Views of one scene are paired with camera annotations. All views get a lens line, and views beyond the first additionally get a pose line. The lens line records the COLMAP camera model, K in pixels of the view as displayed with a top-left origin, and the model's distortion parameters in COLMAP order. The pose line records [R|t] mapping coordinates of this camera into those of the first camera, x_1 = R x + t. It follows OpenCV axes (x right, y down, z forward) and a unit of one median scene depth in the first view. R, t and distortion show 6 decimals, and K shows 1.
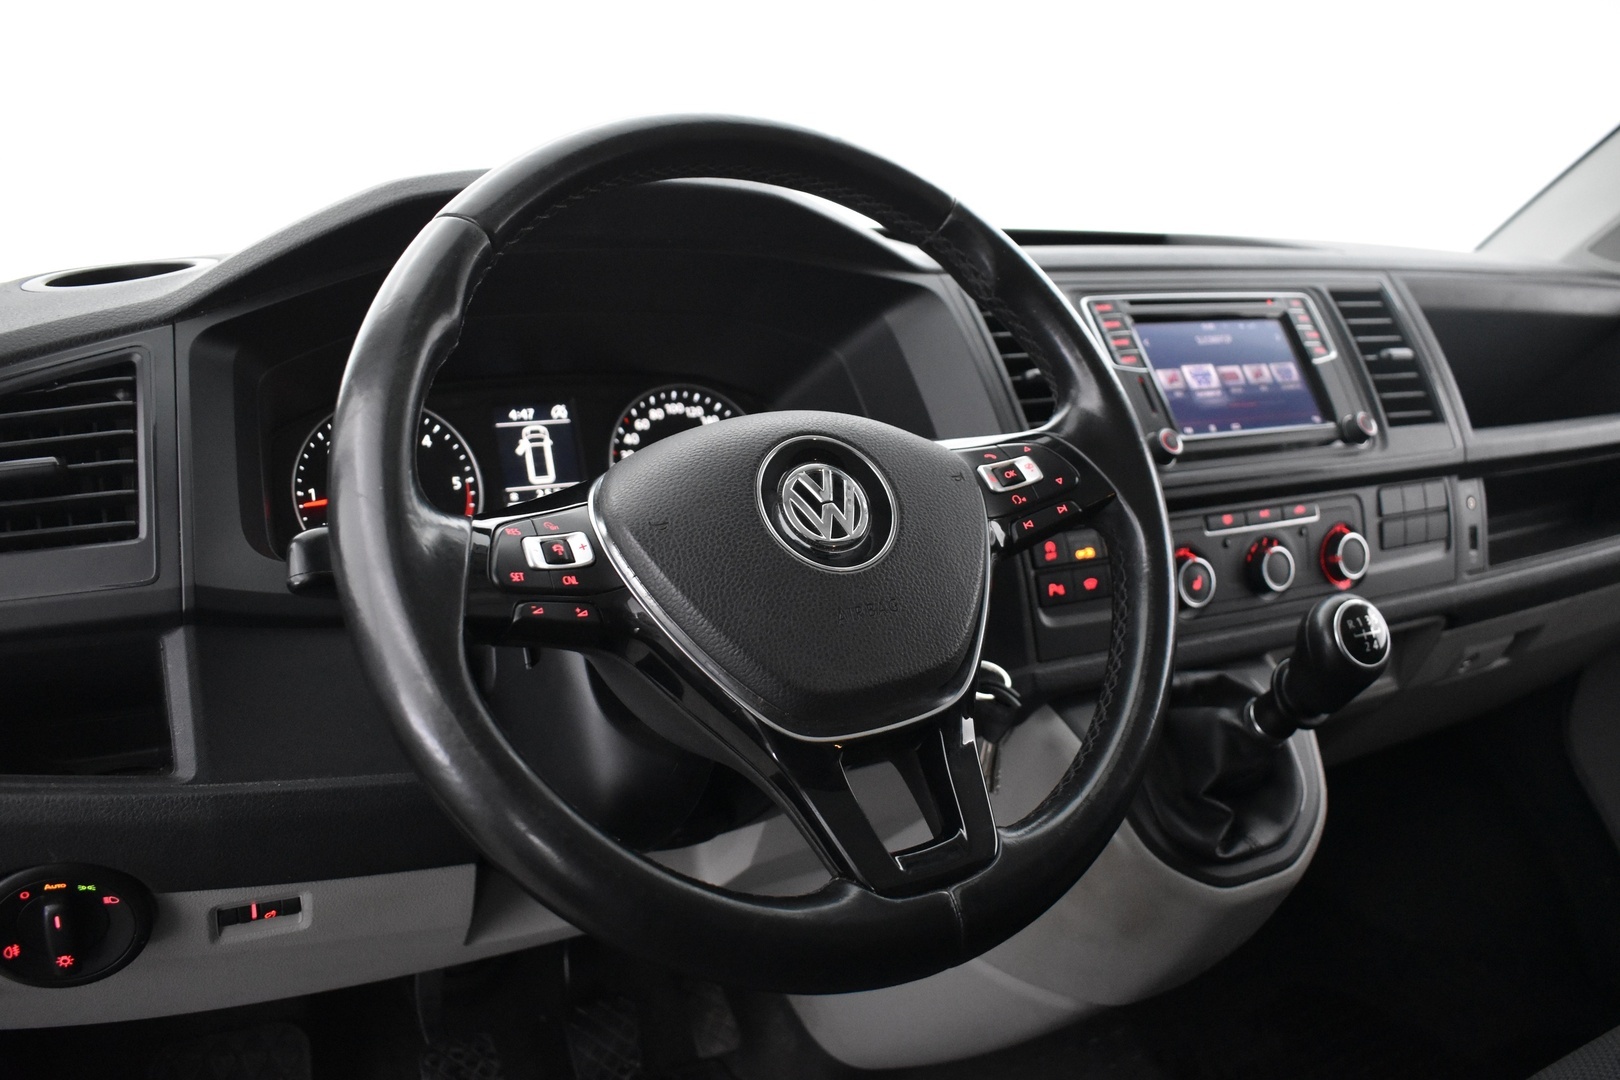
lens RADIAL K [[1379.7, 0, 810.0], [0, 1379.7, 540.0], [0, 0, 1]] dist [-0.086117, 0.004479]
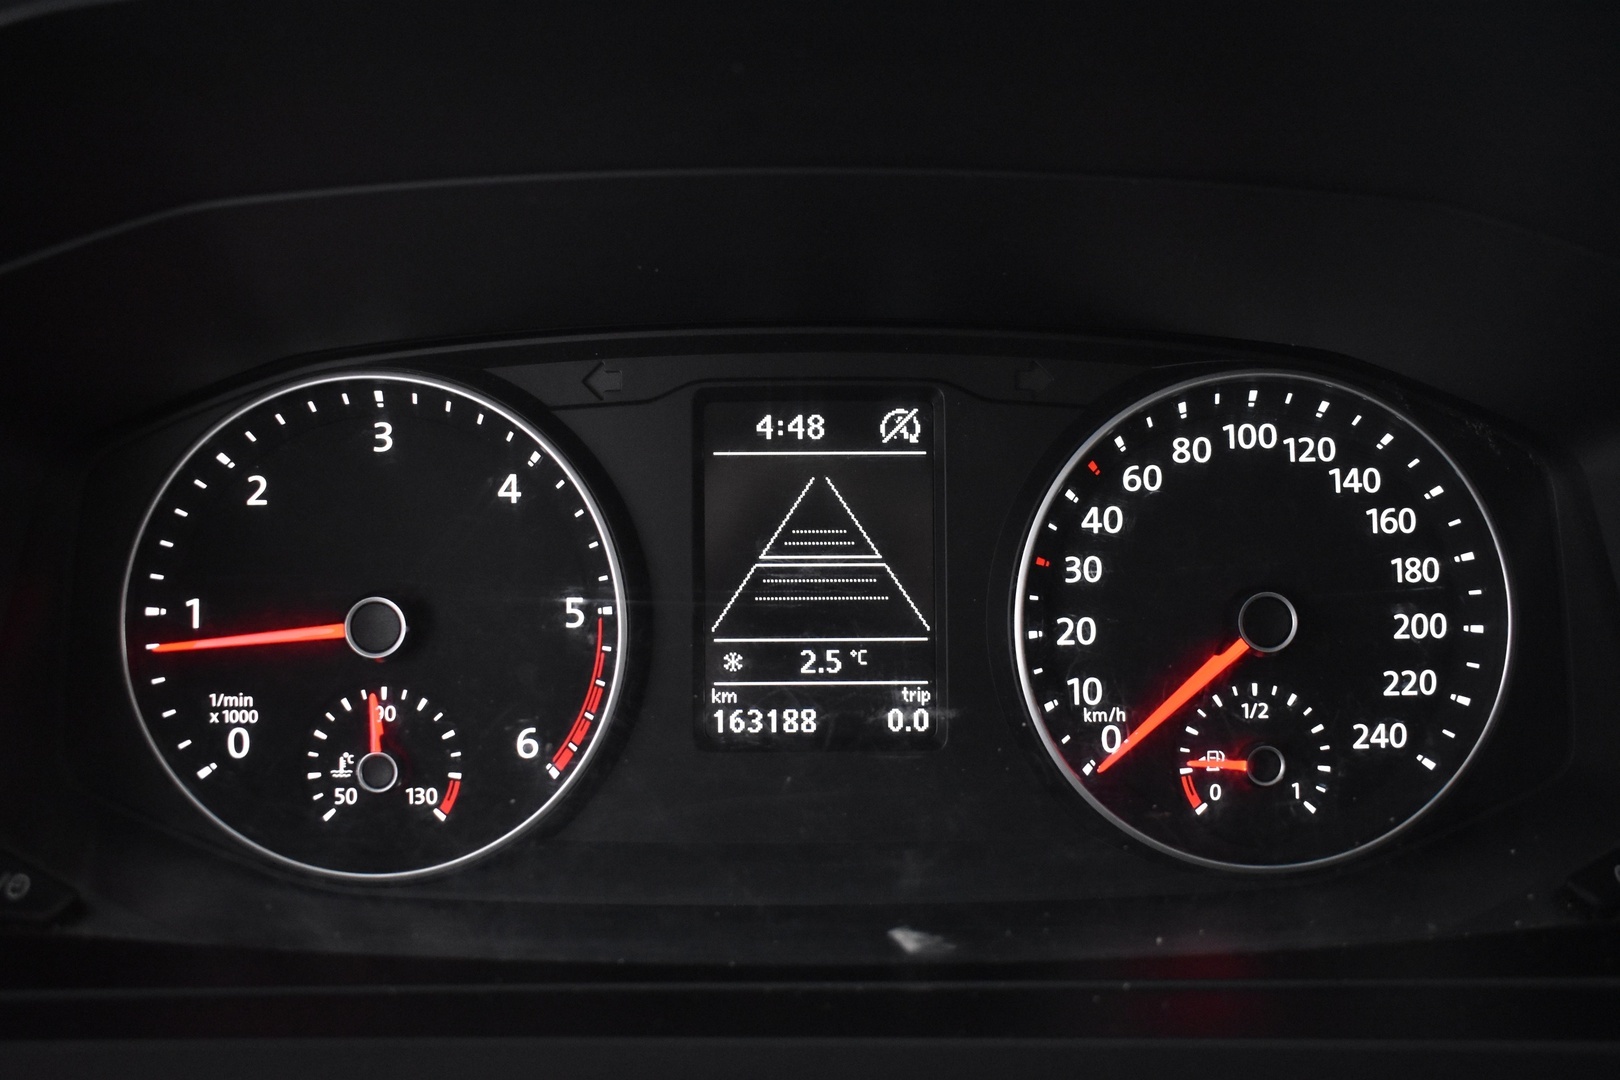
lens RADIAL K [[1456.2, 0, 810.0], [0, 1456.2, 540.0], [0, 0, 1]] dist [-0.082671, -0.002438]
pose [[0.882030, 0.154931, -0.444994, -0.032969], [-0.094793, 0.983434, 0.154506, -0.119592], [0.461560, -0.094096, 0.882104, 0.658591]]
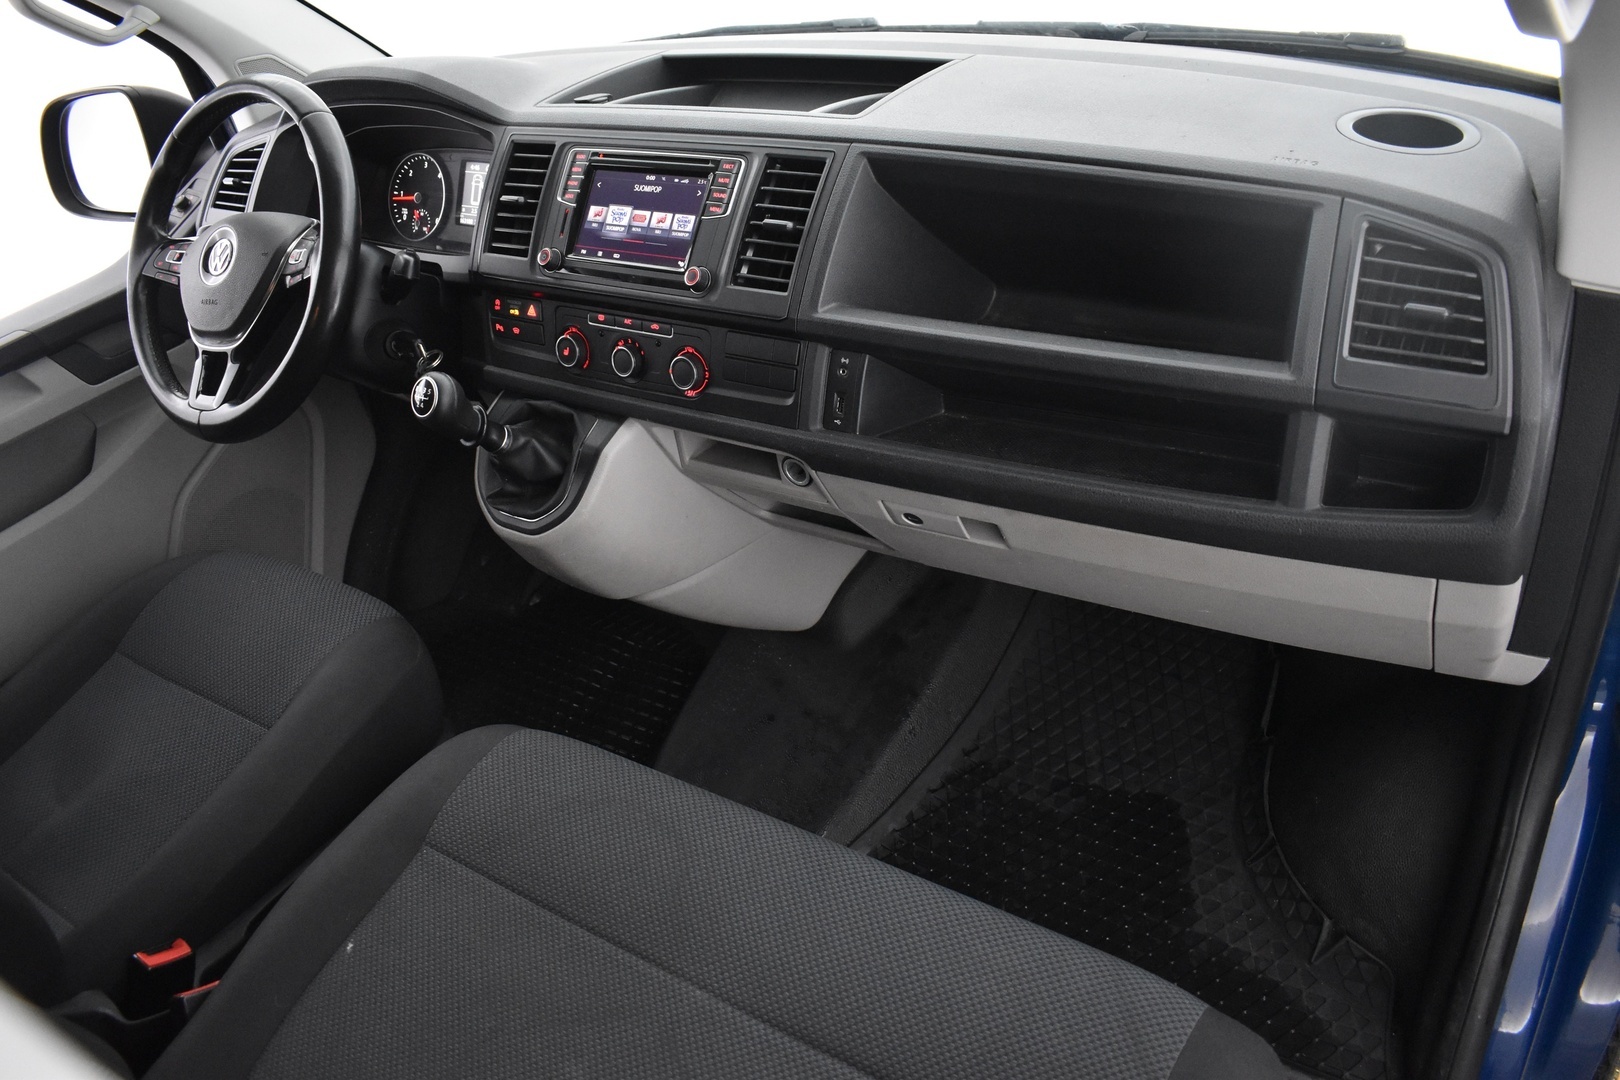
lens RADIAL K [[1273.1, 0, 810.0], [0, 1273.1, 540.0], [0, 0, 1]] dist [-0.090699, -0.002997]
pose [[0.424239, 0.407413, -0.808725, 1.604753], [-0.109053, 0.909562, 0.401005, -0.368911], [0.898960, -0.081928, 0.430301, 0.609161]]
